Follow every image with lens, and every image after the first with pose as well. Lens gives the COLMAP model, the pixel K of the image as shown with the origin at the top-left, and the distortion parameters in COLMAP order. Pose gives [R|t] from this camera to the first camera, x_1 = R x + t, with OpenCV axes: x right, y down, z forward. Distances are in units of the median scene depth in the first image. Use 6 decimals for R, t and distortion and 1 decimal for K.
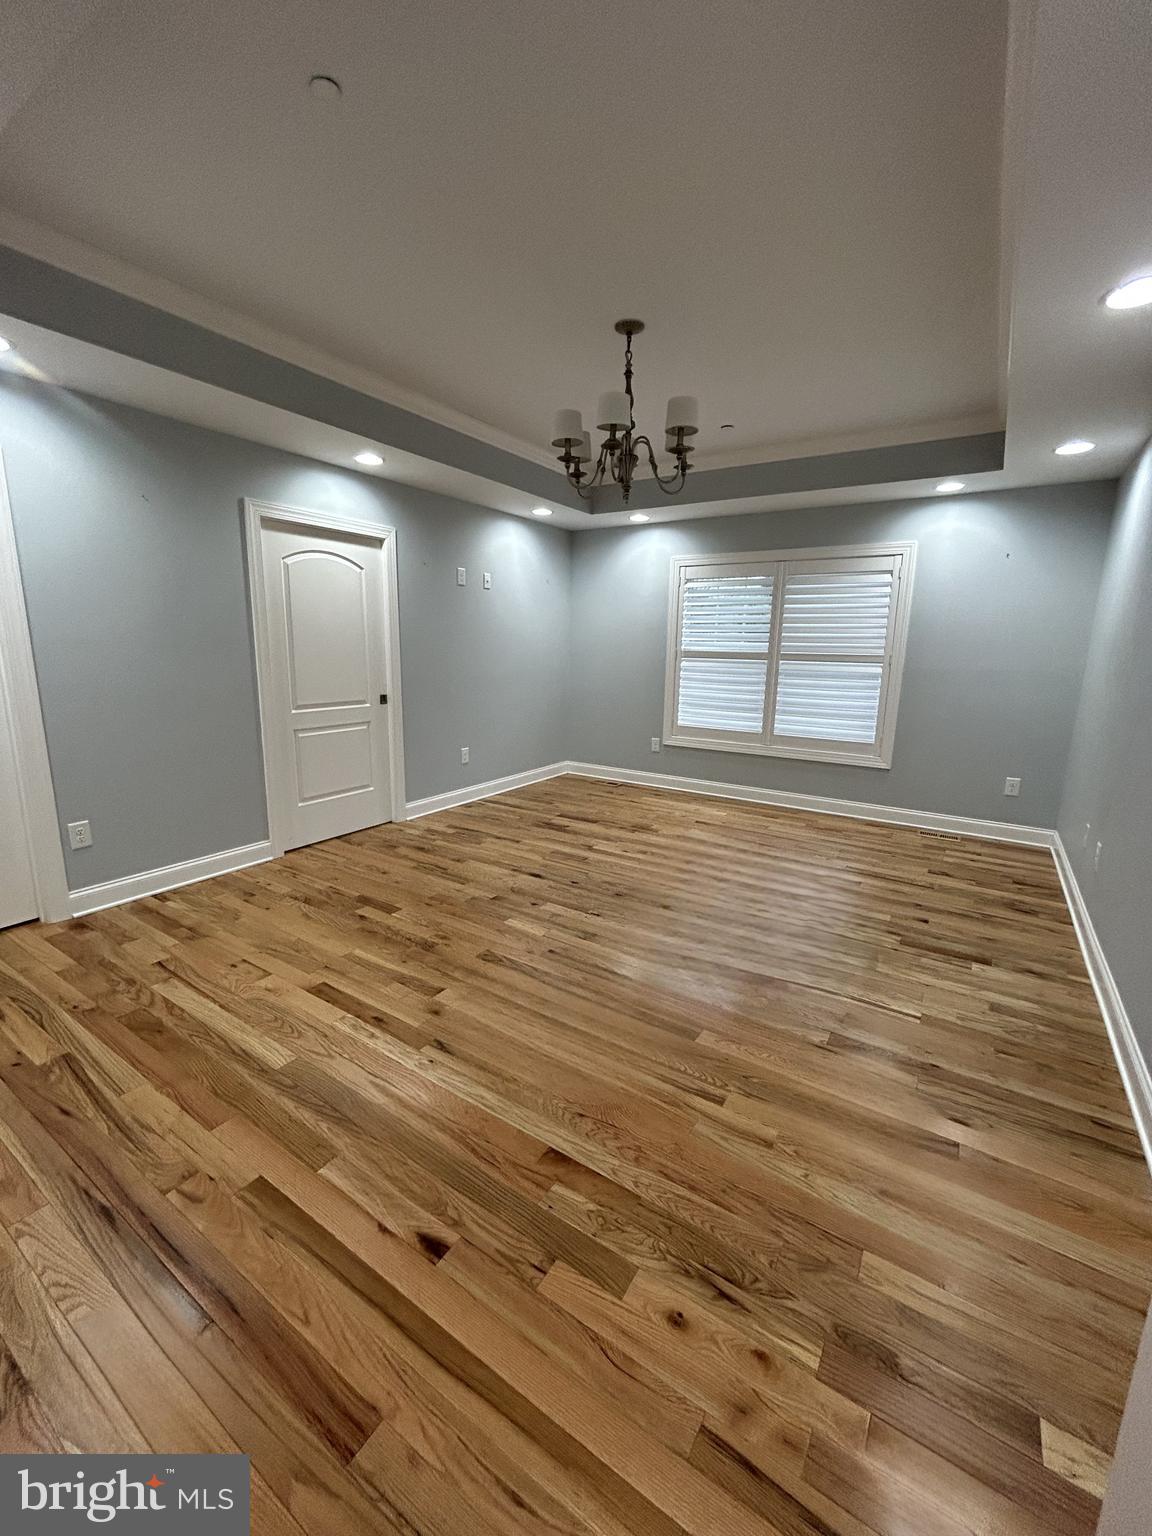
lens RADIAL K [[623.3, 0, 576.0], [0, 623.3, 768.0], [0, 0, 1]] dist [0.001011, -0.000070]
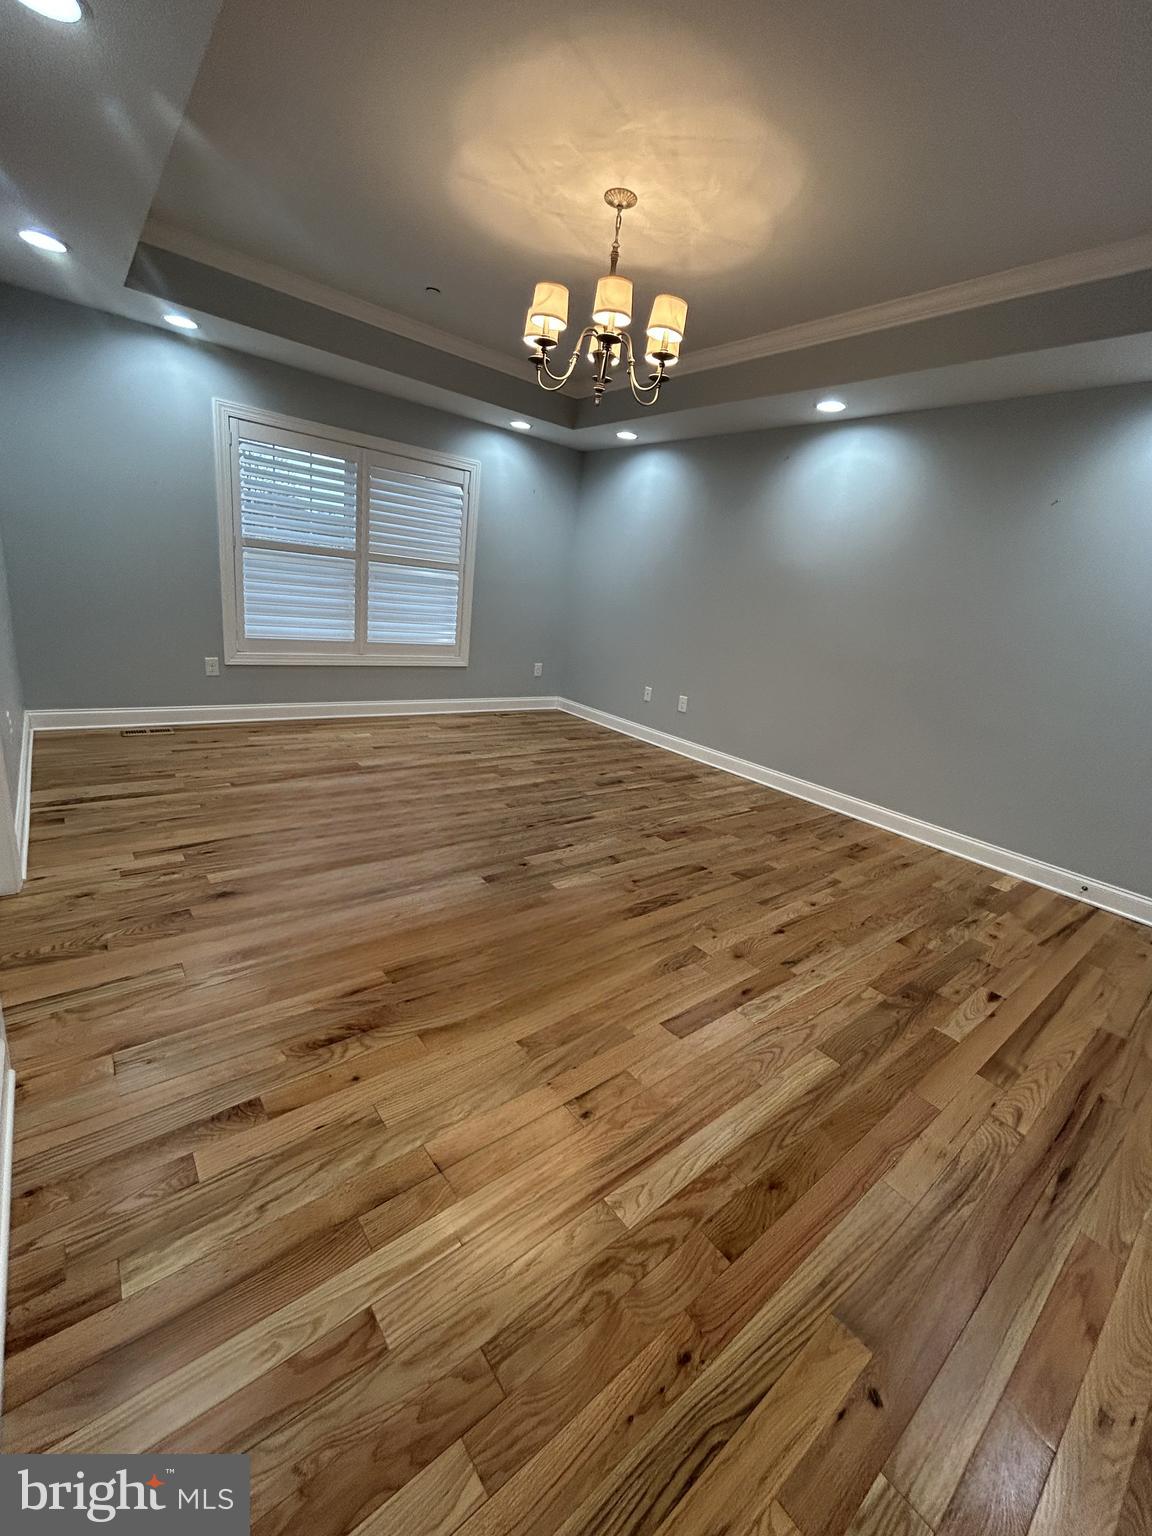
lens RADIAL K [[623.3, 0, 576.0], [0, 623.3, 768.0], [0, 0, 1]] dist [0.001011, -0.000070]
pose [[0.303636, -0.254323, 0.918218, -0.604129], [0.081047, 0.967118, 0.241067, -0.086337], [-0.949335, 0.001222, 0.314264, 0.490865]]
